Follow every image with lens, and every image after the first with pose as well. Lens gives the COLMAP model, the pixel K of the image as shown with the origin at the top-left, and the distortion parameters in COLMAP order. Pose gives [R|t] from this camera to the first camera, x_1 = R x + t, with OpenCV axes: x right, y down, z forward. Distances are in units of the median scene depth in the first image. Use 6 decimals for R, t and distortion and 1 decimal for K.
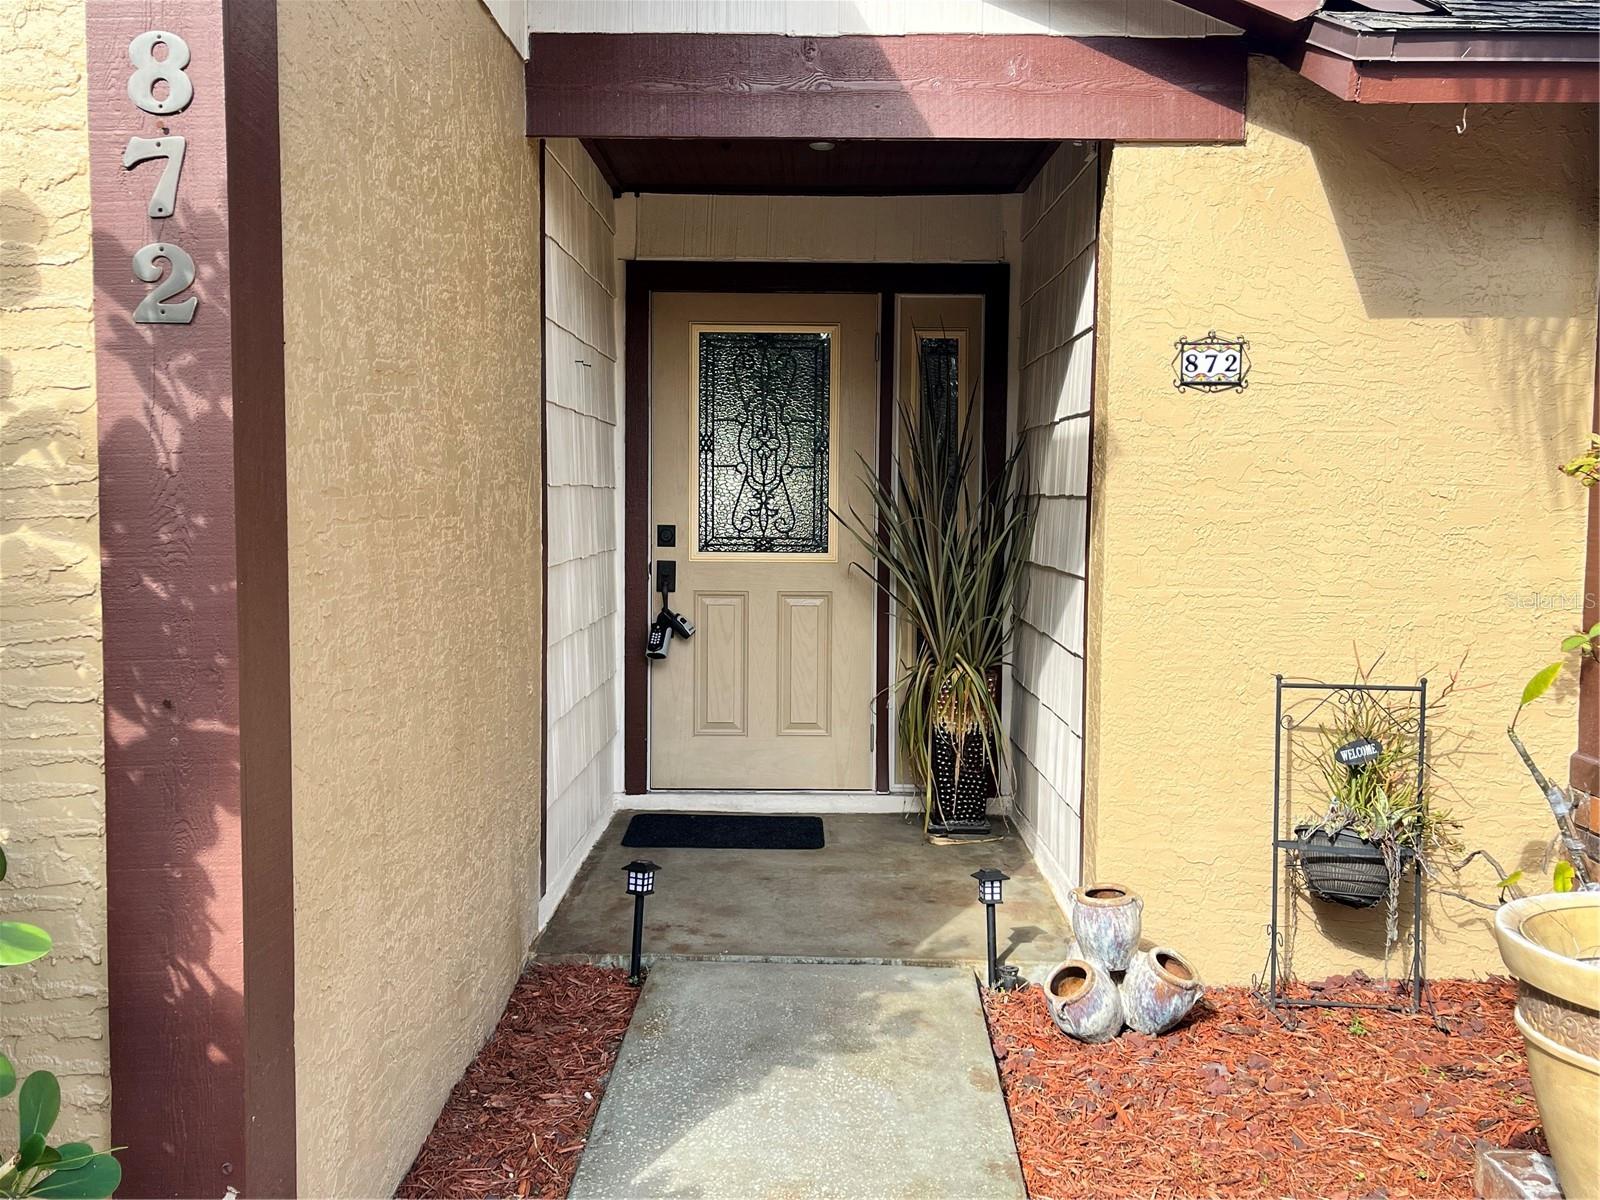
lens RADIAL K [[1489.0, 0, 791.0], [0, 1489.0, 614.3], [0, 0, 1]] dist [0.025994, 0.000000]
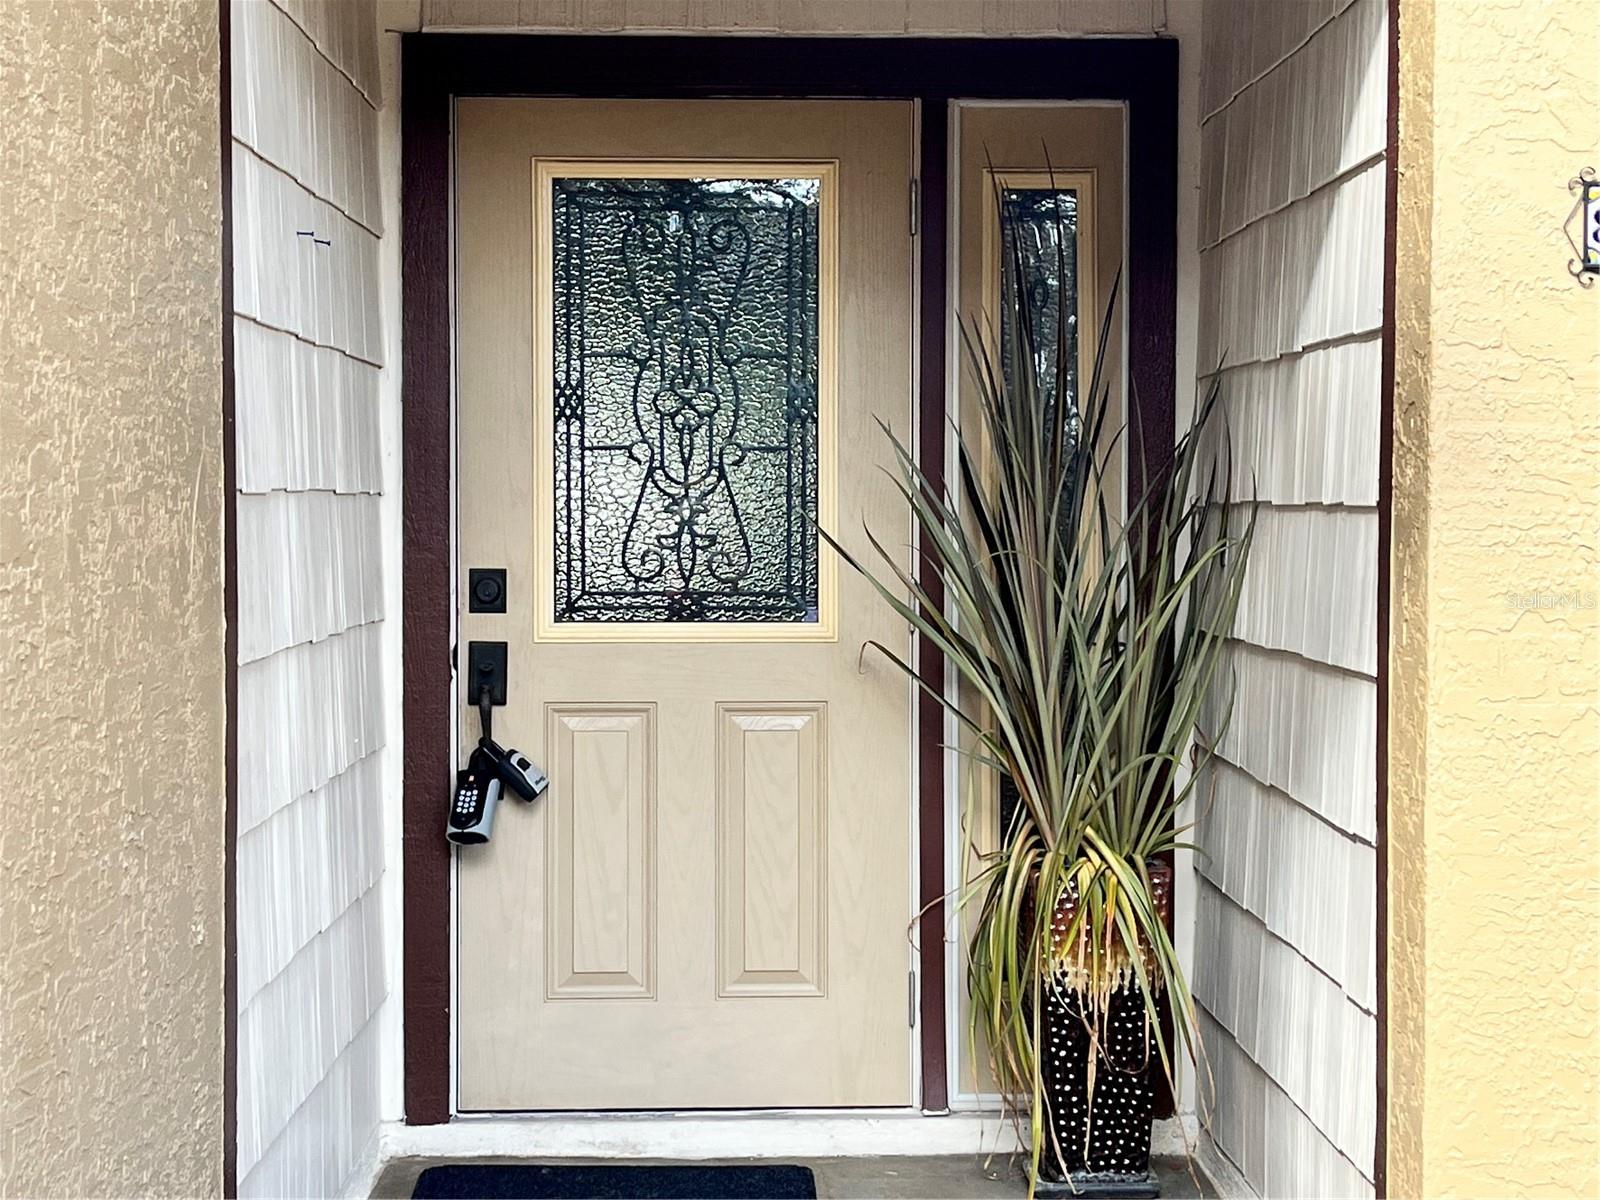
lens RADIAL K [[2667.7, 0, 809.1], [0, 2667.7, 592.9], [0, 0, 1]] dist [0.052486, 0.000000]
pose [[0.999082, -0.009312, 0.041821, -0.015602], [0.011137, 0.998986, -0.043620, -0.013162], [-0.041373, 0.044045, 0.998172, 0.126215]]
